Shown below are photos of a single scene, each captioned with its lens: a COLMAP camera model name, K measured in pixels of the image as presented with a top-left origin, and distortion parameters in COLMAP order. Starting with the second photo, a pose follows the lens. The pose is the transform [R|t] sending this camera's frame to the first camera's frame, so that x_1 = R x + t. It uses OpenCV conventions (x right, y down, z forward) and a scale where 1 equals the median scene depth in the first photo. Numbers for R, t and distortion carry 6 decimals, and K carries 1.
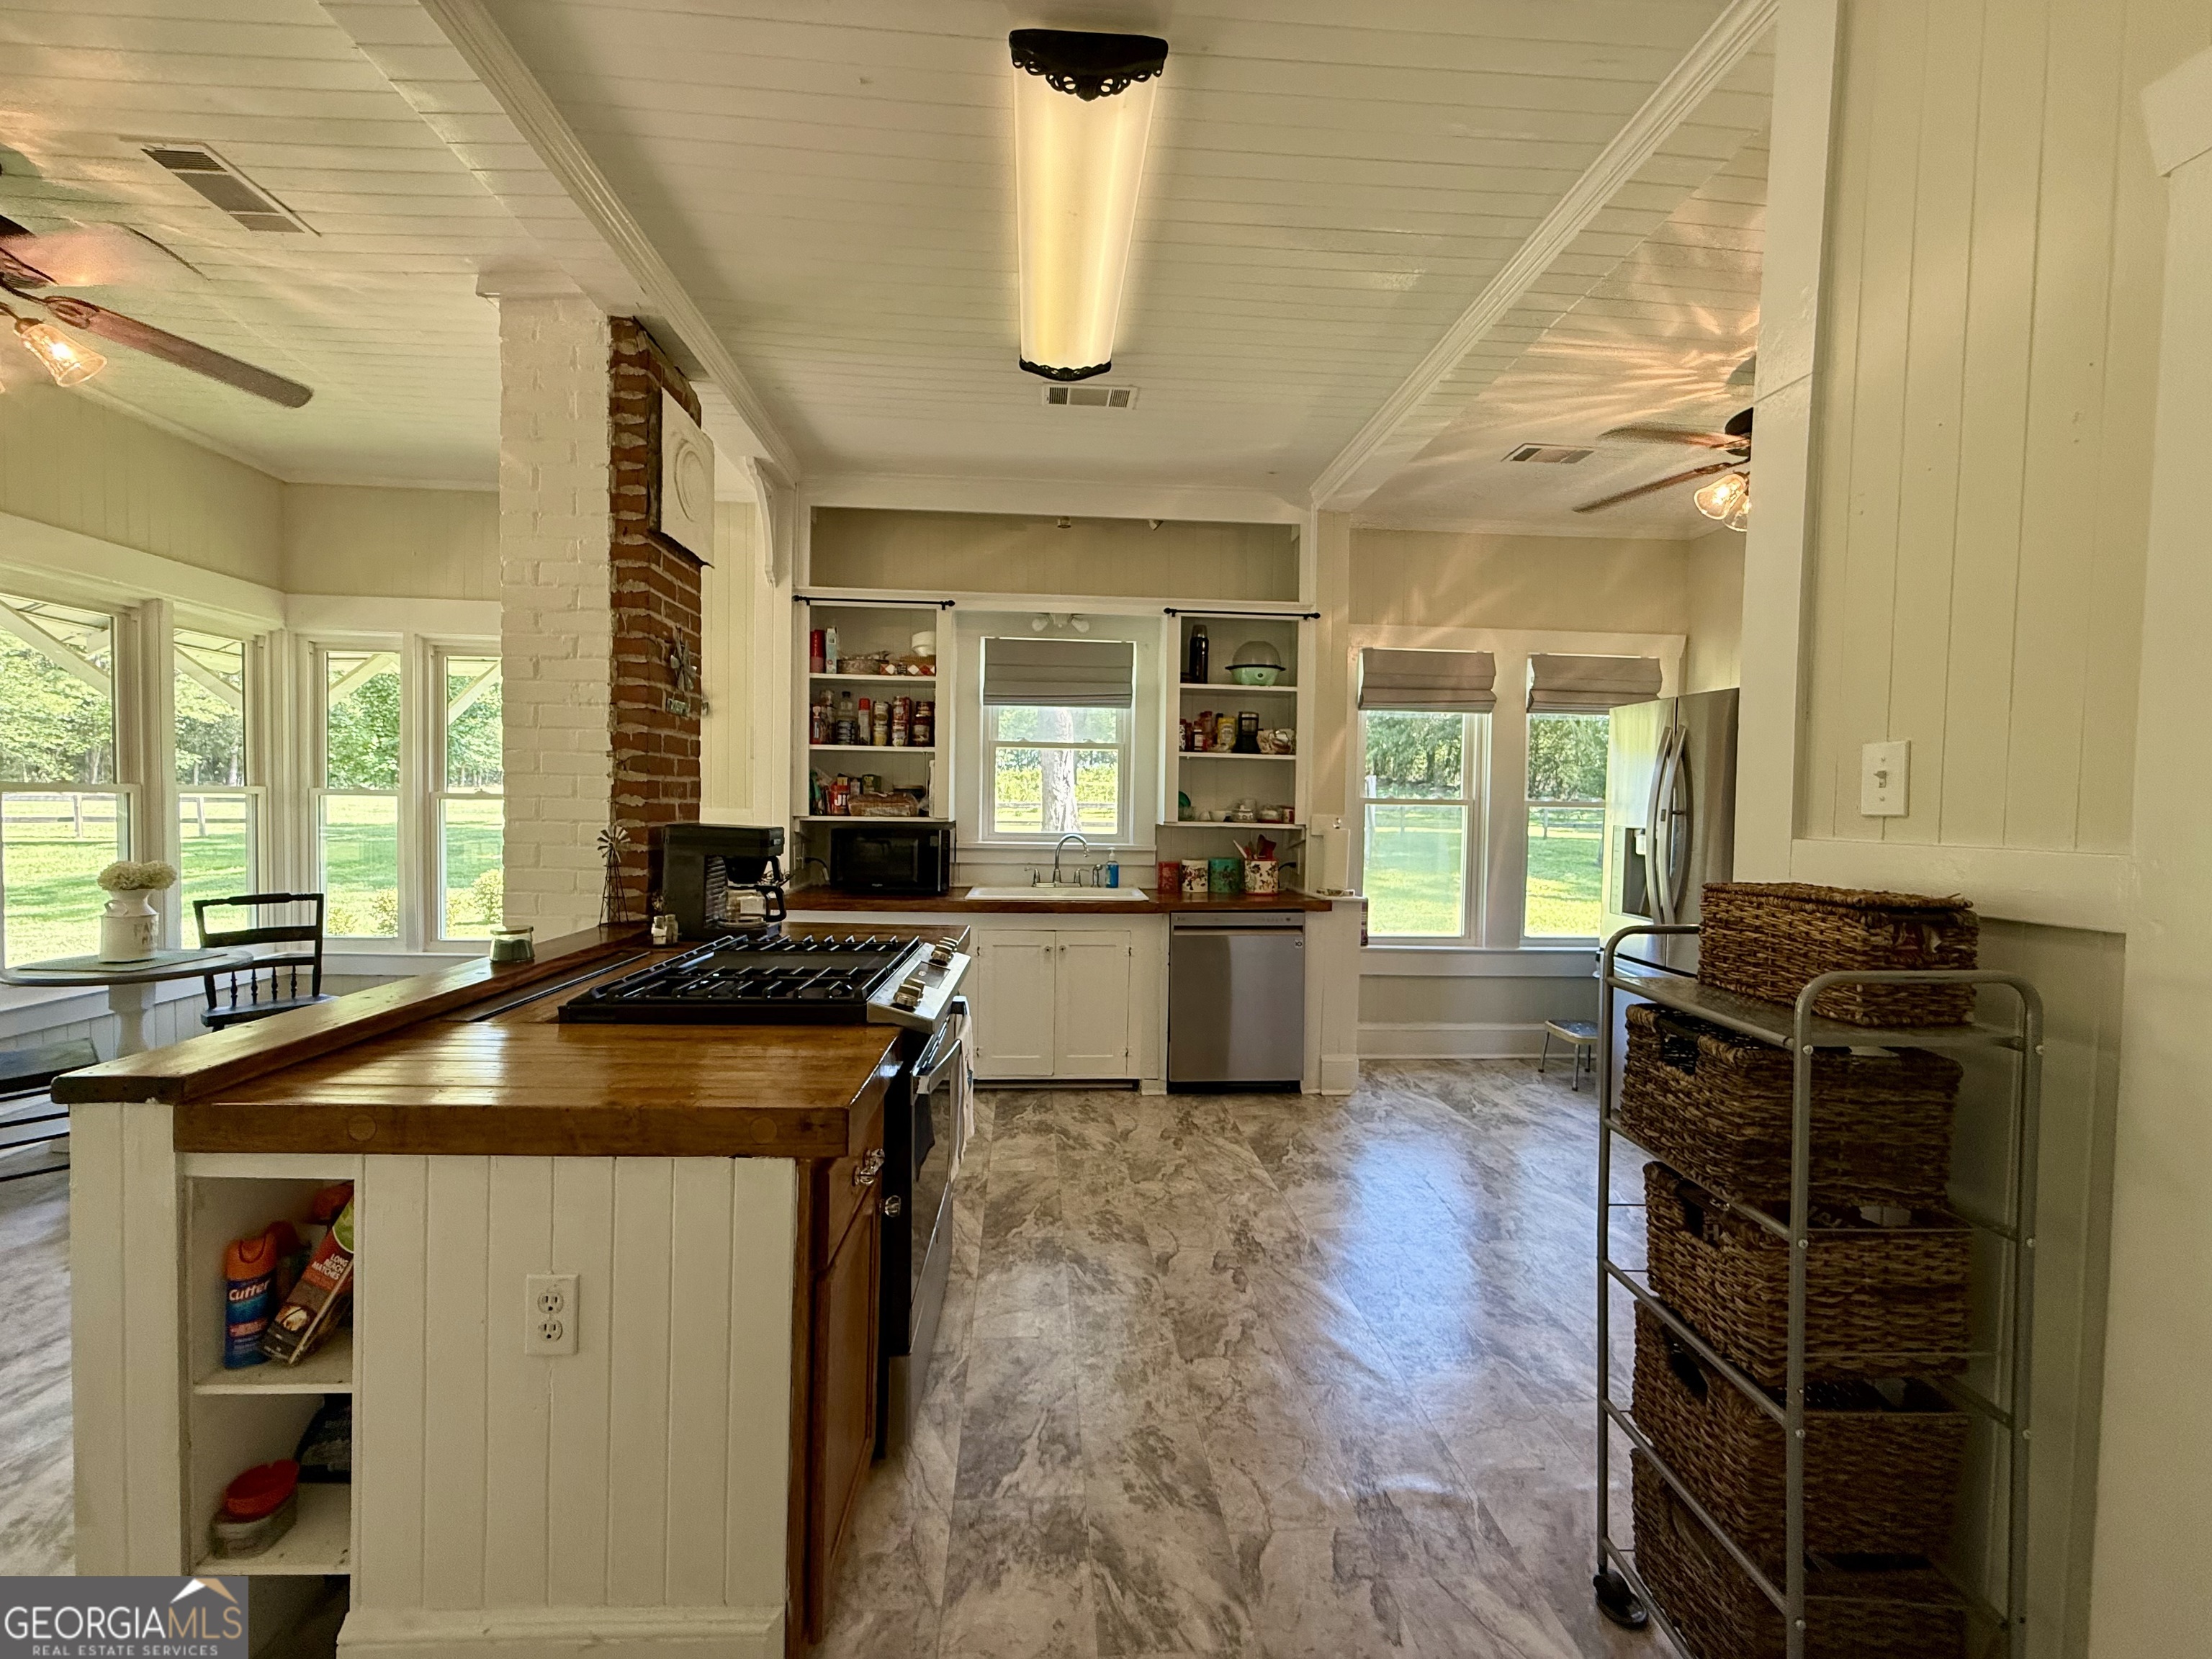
lens RADIAL K [[877.6, 0, 1106.0], [0, 877.6, 829.5], [0, 0, 1]] dist [0.000737, -0.000139]
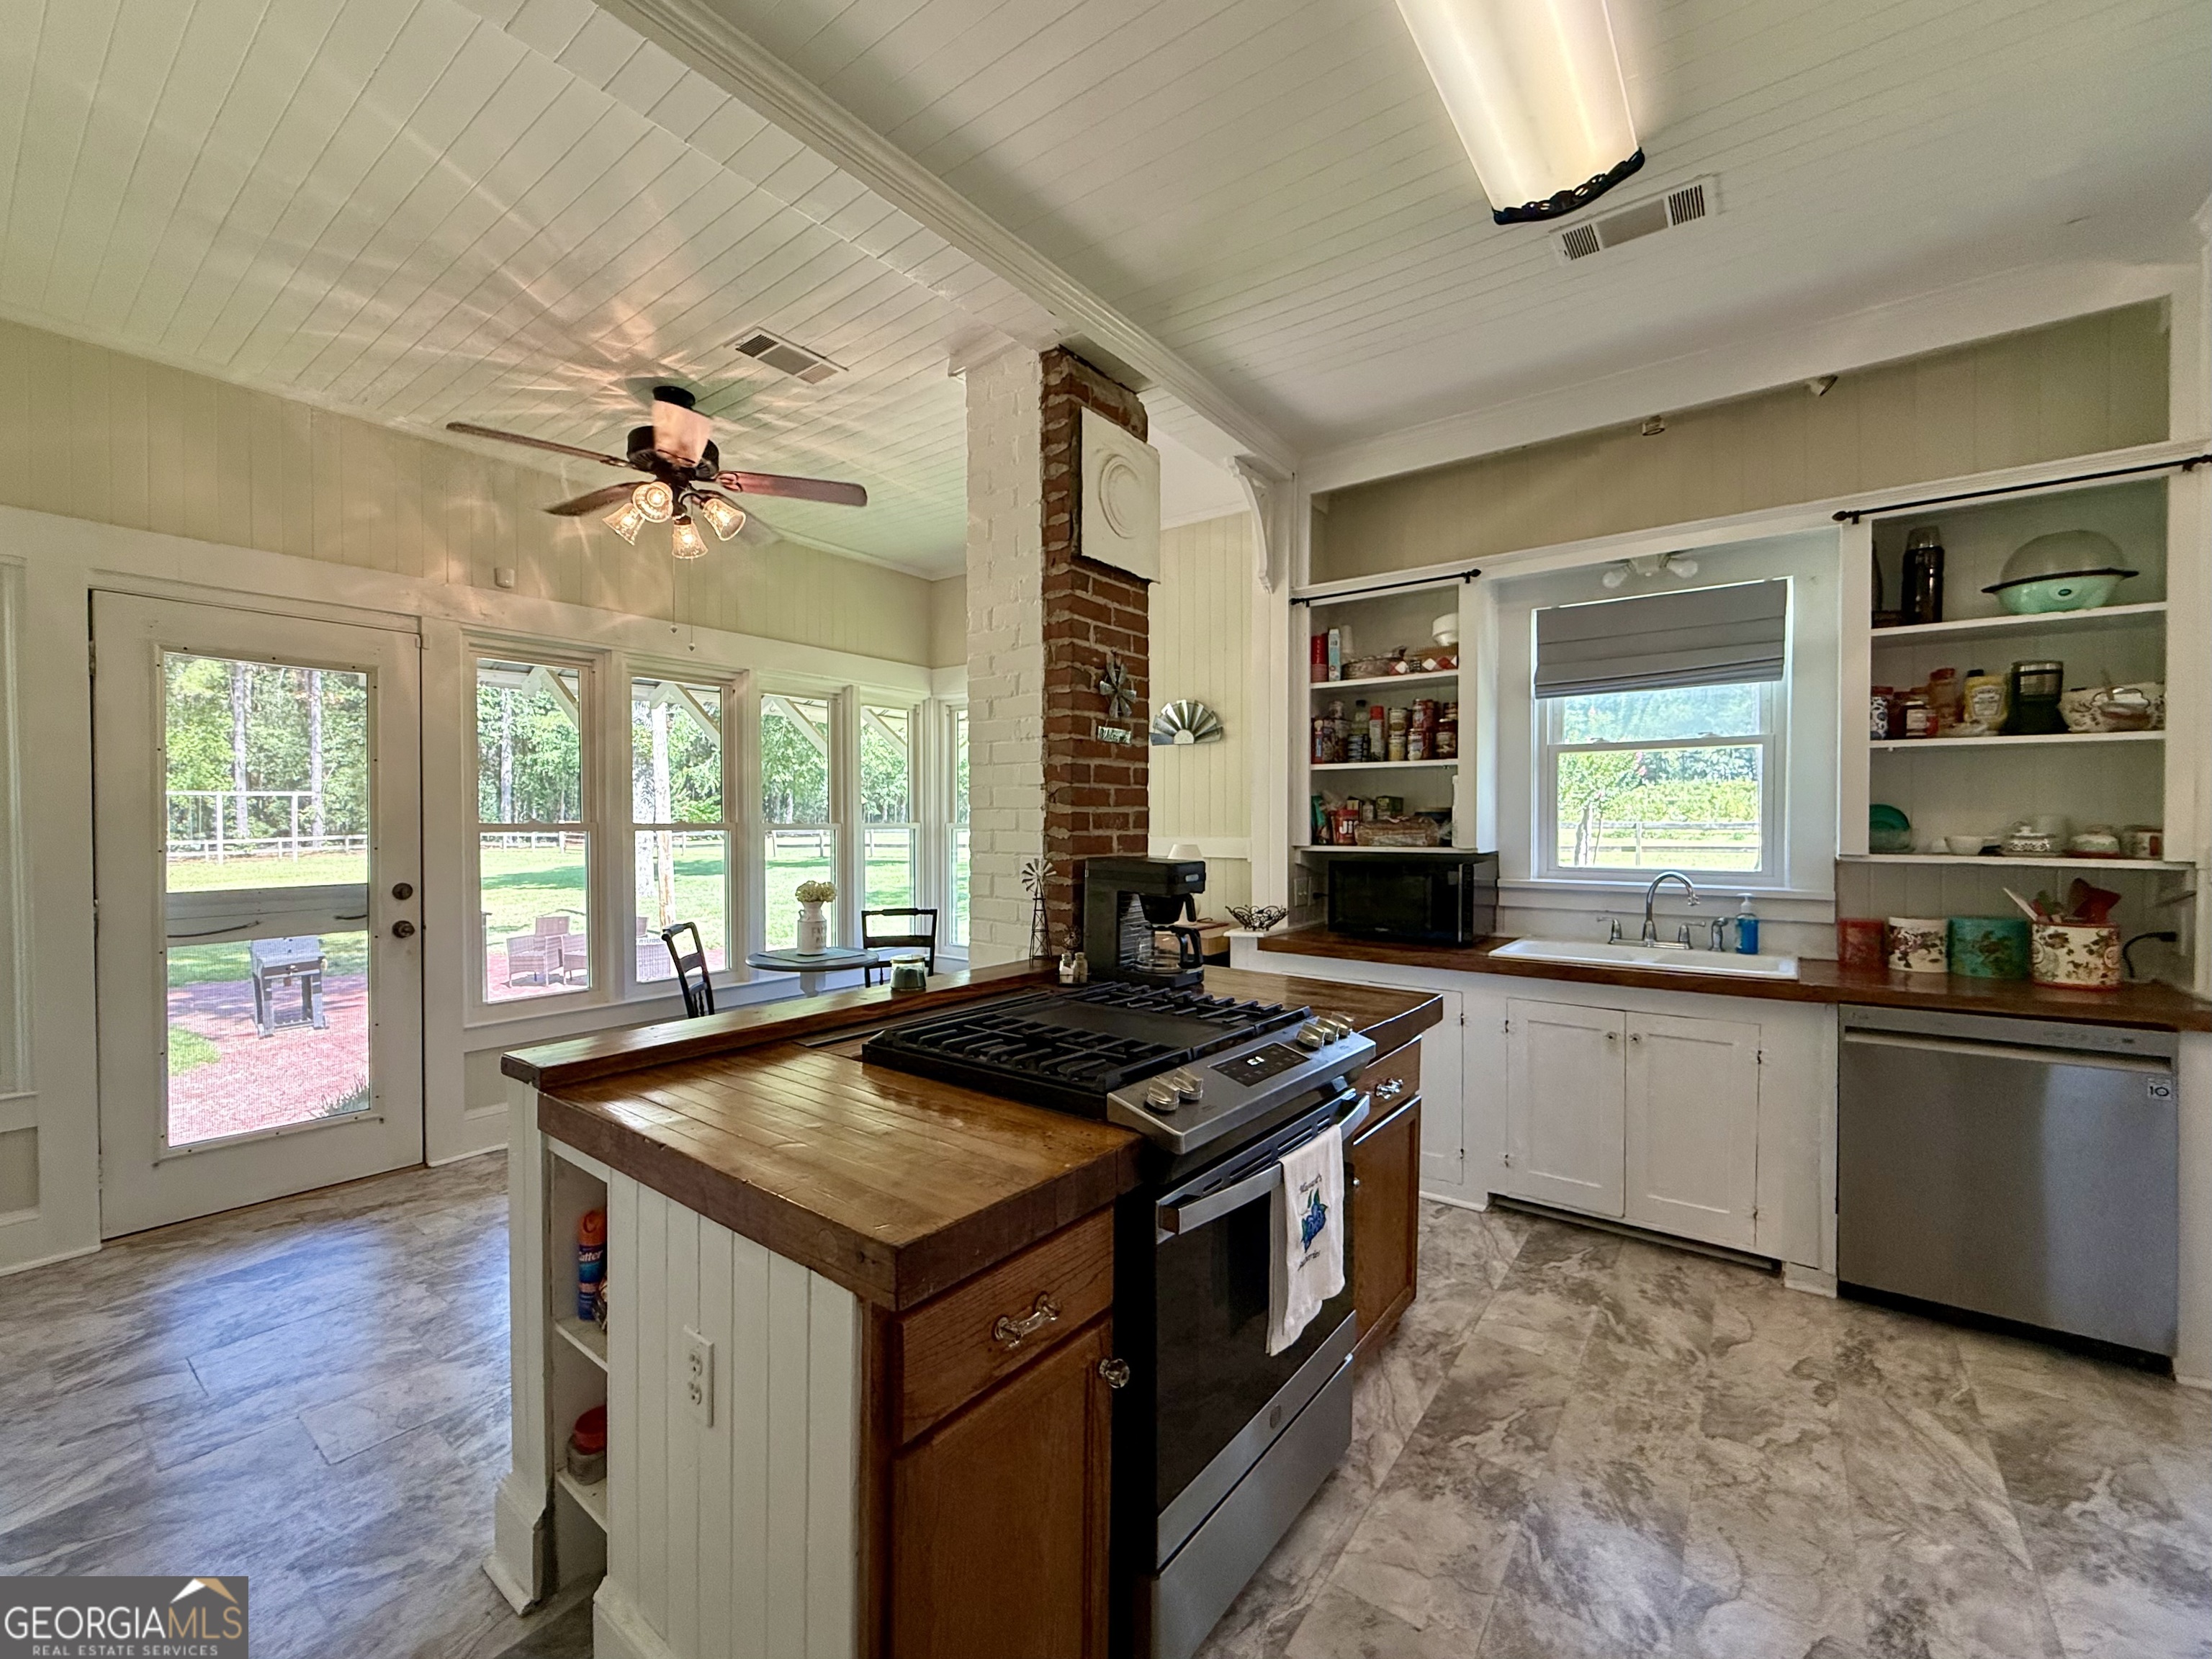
lens RADIAL K [[918.9, 0, 1102.1], [0, 918.9, 839.3], [0, 0, 1]] dist [0.000399, -0.000120]
pose [[0.742171, -0.004026, -0.670198, 0.128902], [-0.006224, 0.999897, -0.012899, -0.009028], [0.670182, 0.013744, 0.742070, 0.184083]]
